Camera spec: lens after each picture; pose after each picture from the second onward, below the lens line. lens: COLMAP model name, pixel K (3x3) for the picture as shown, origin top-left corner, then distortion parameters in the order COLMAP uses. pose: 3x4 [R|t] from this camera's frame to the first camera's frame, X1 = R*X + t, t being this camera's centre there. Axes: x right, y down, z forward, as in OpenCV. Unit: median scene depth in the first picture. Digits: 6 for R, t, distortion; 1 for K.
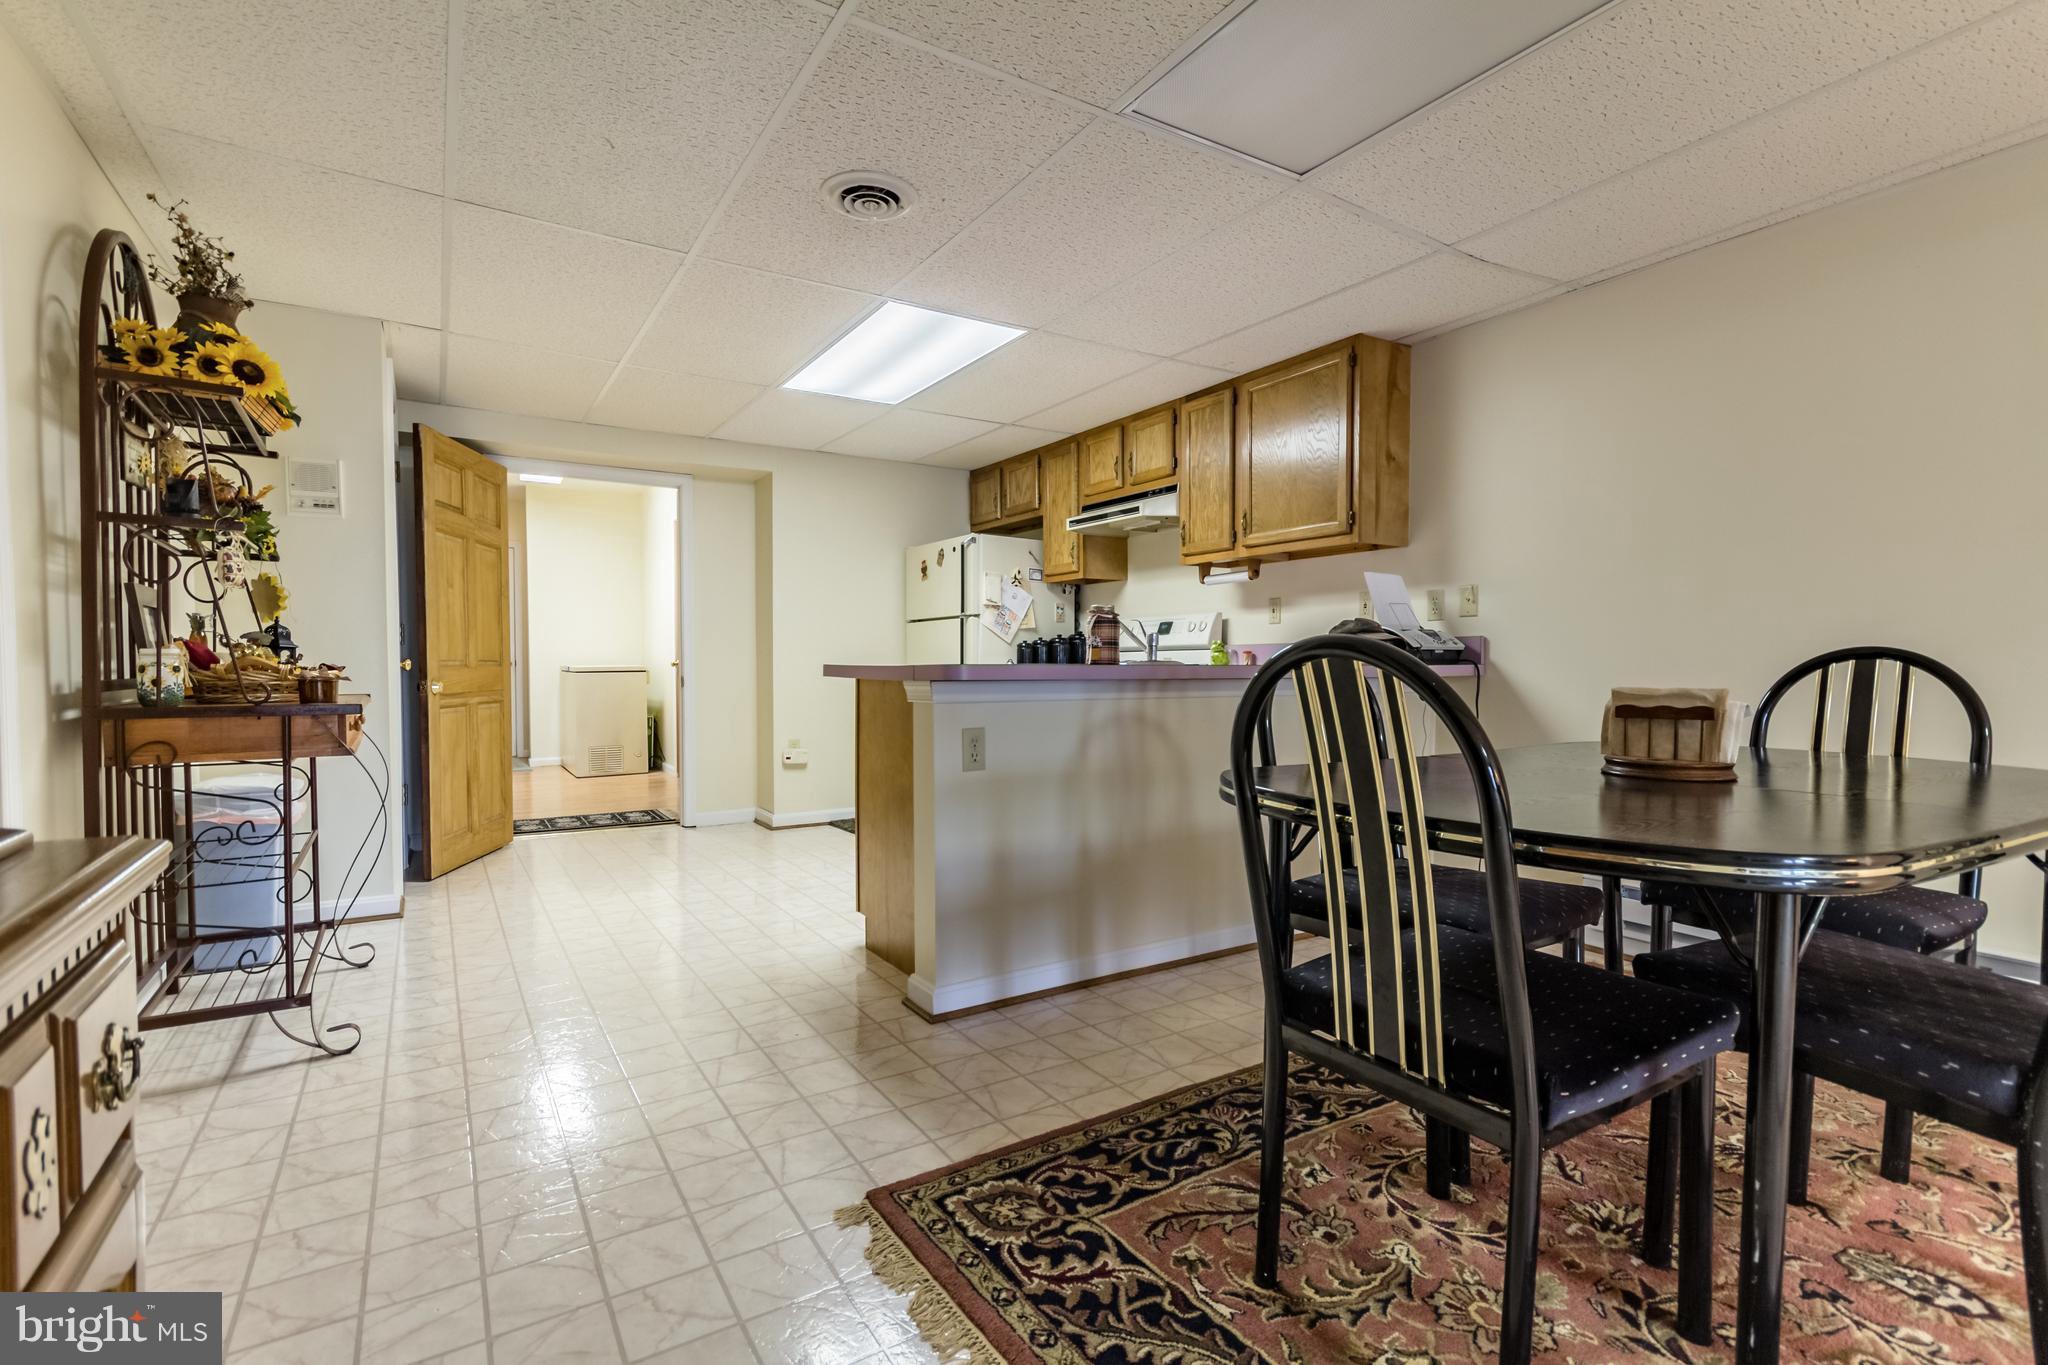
lens RADIAL K [[946.3, 0, 1009.5], [0, 946.3, 689.3], [0, 0, 1]] dist [-0.001502, -0.001293]
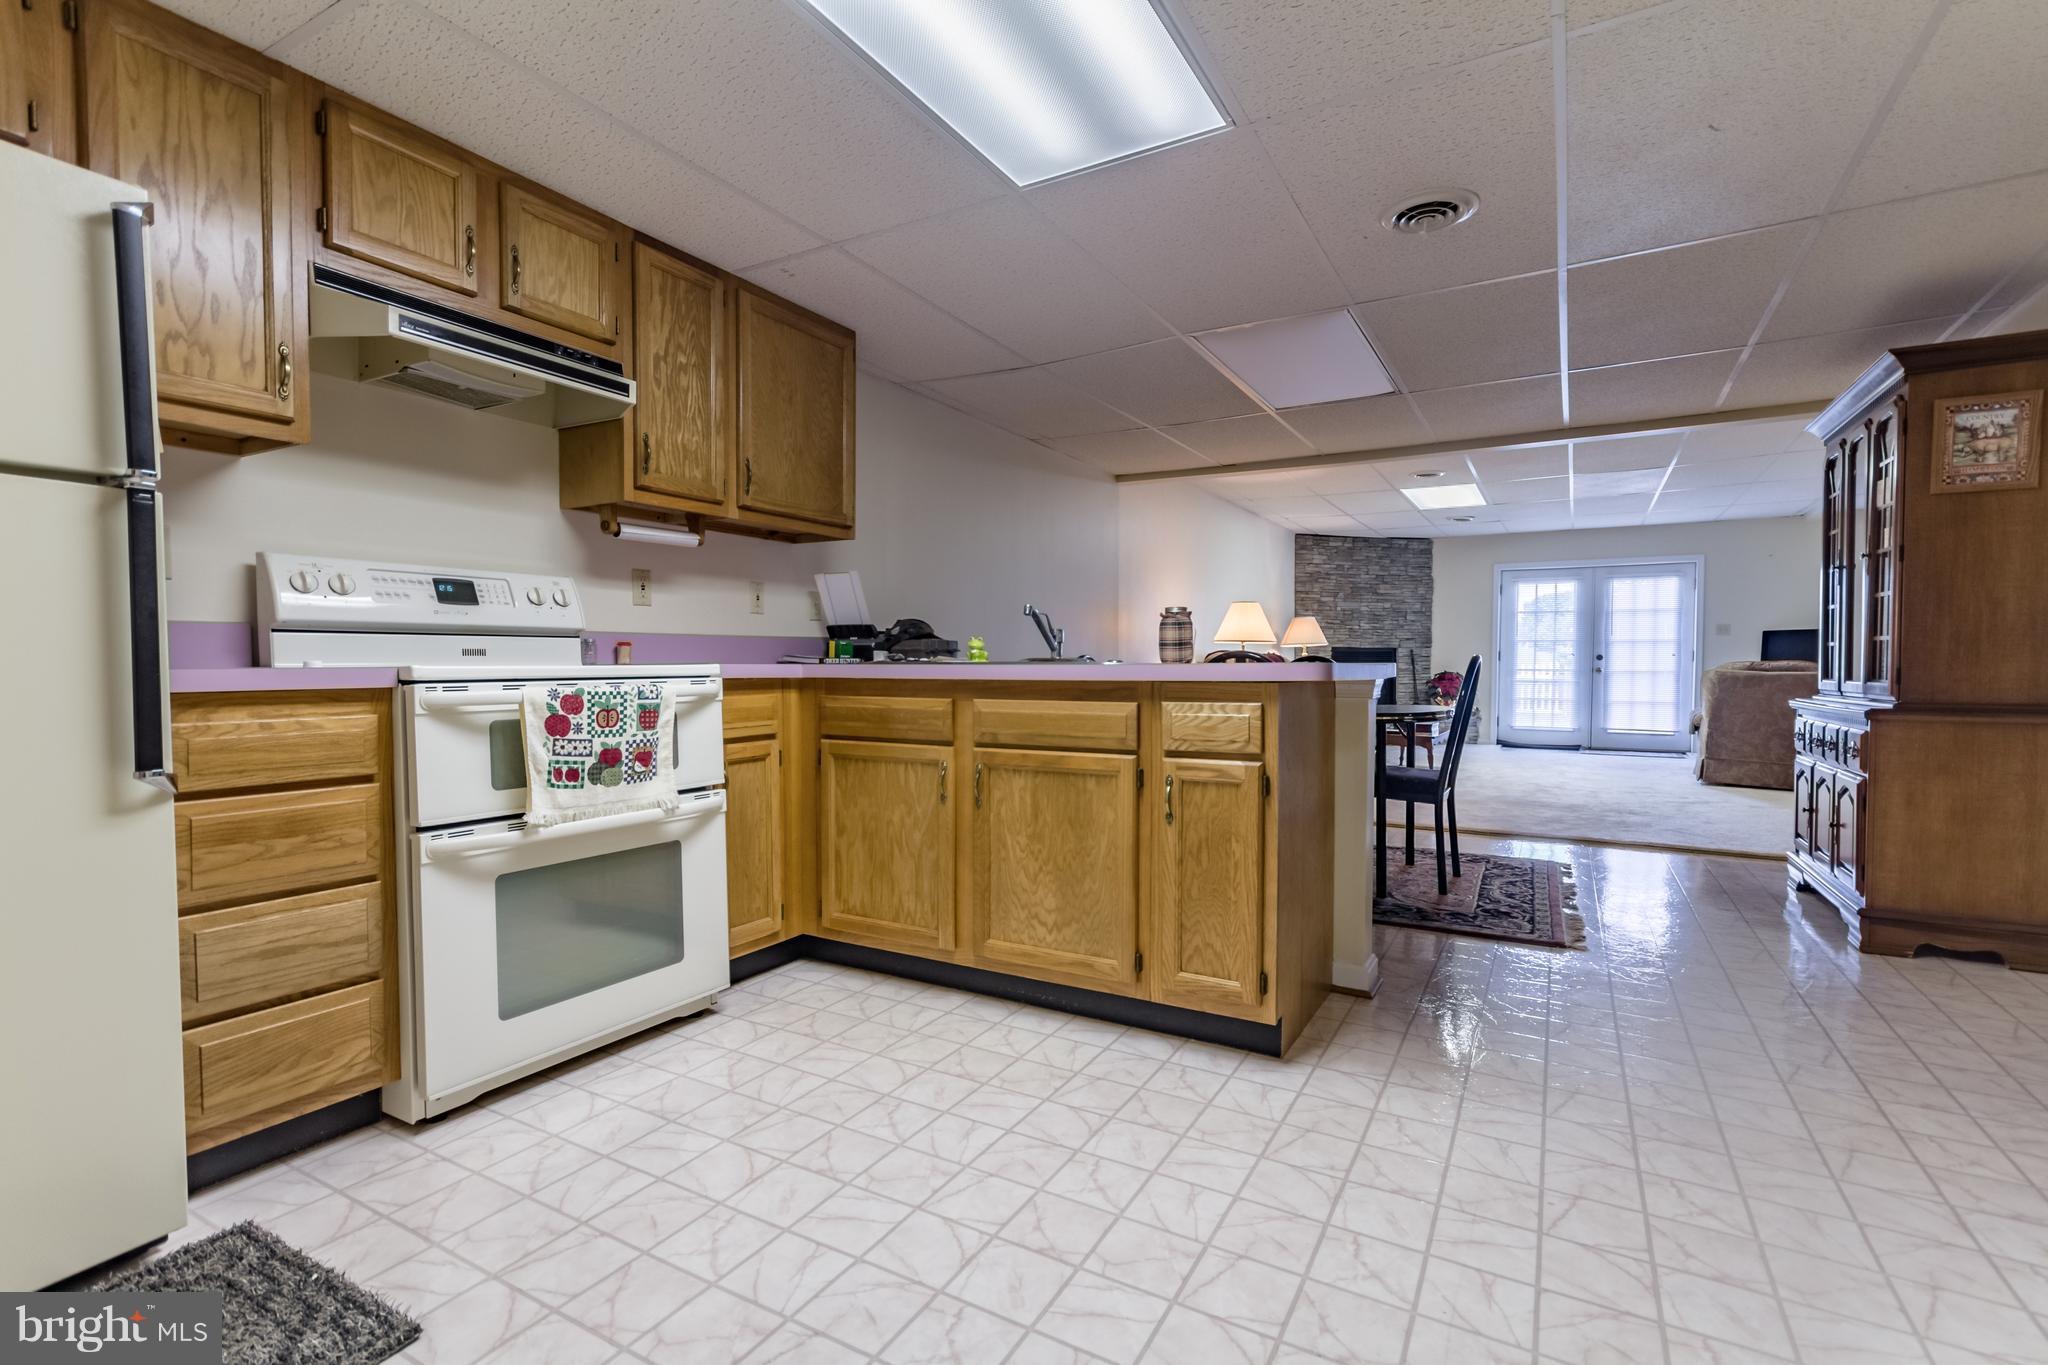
lens RADIAL K [[946.3, 0, 1009.5], [0, 946.3, 689.3], [0, 0, 1]] dist [-0.001502, -0.001293]
pose [[-0.474229, -0.027957, 0.879958, -0.855000], [0.019542, 0.998915, 0.042268, -0.052380], [-0.880185, 0.037240, -0.473168, 1.912589]]
